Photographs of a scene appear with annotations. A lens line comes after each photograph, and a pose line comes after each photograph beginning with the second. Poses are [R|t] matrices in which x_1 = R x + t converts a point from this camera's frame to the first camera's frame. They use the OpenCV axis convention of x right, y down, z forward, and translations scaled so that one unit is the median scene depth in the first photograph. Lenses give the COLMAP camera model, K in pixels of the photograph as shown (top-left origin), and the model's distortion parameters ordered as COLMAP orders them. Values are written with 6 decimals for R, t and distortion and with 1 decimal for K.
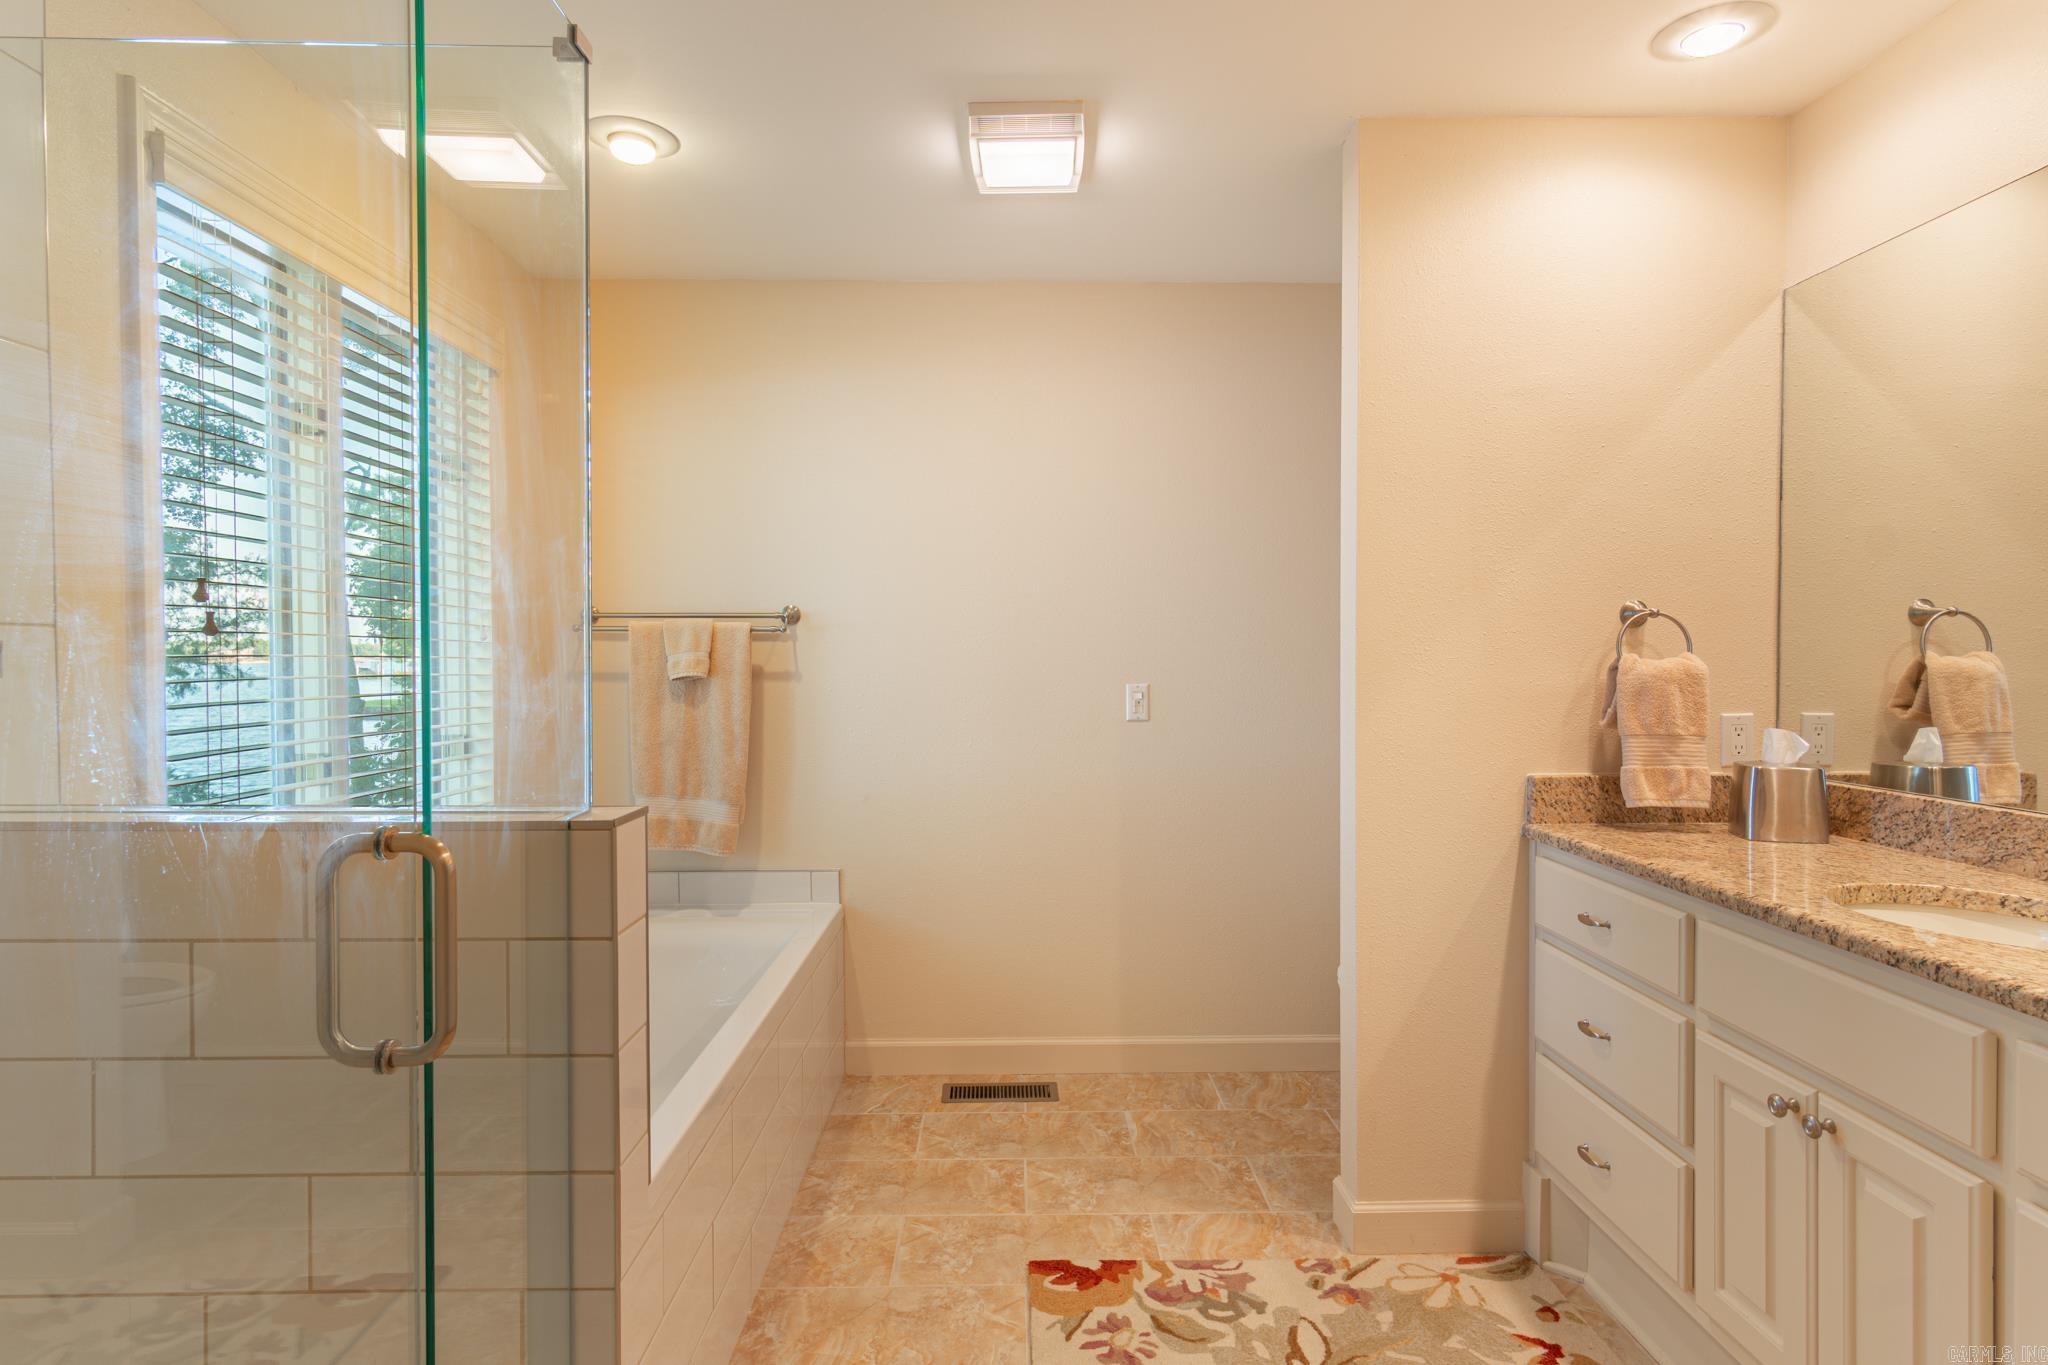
lens RADIAL K [[1101.8, 0, 1051.0], [0, 1101.8, 674.1], [0, 0, 1]] dist [0.006577, -0.000104]
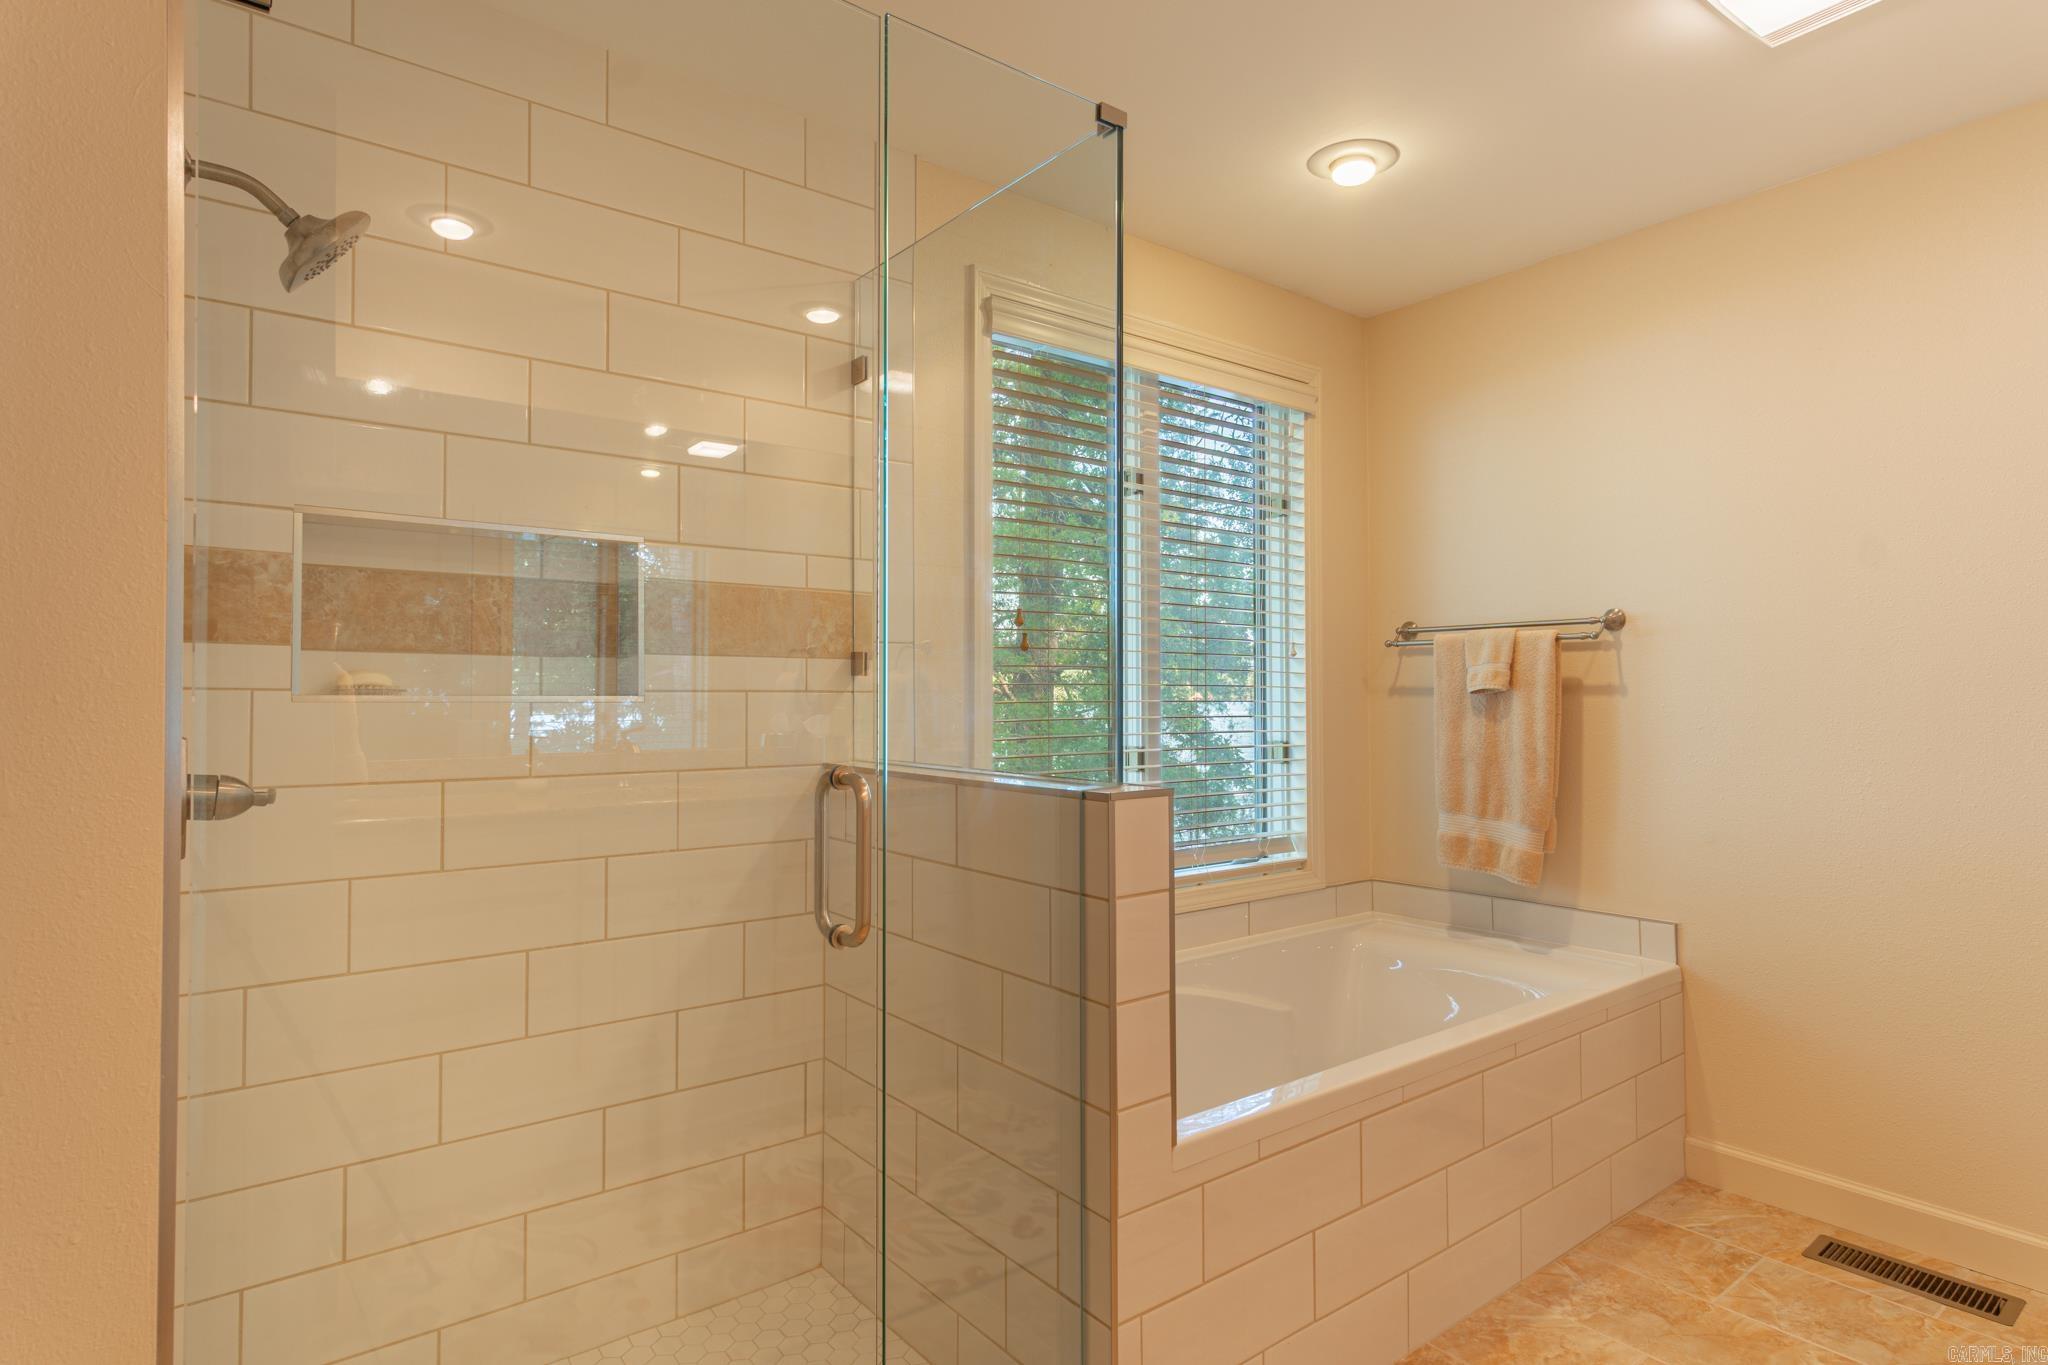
lens RADIAL K [[1101.8, 0, 1059.1], [0, 1101.8, 672.8], [0, 0, 1]] dist [0.006577, -0.000104]
pose [[0.595747, -0.018196, -0.802966, 0.235398], [-0.011158, 0.999459, -0.030928, 0.023319], [0.803094, 0.027385, 0.595222, 0.148035]]
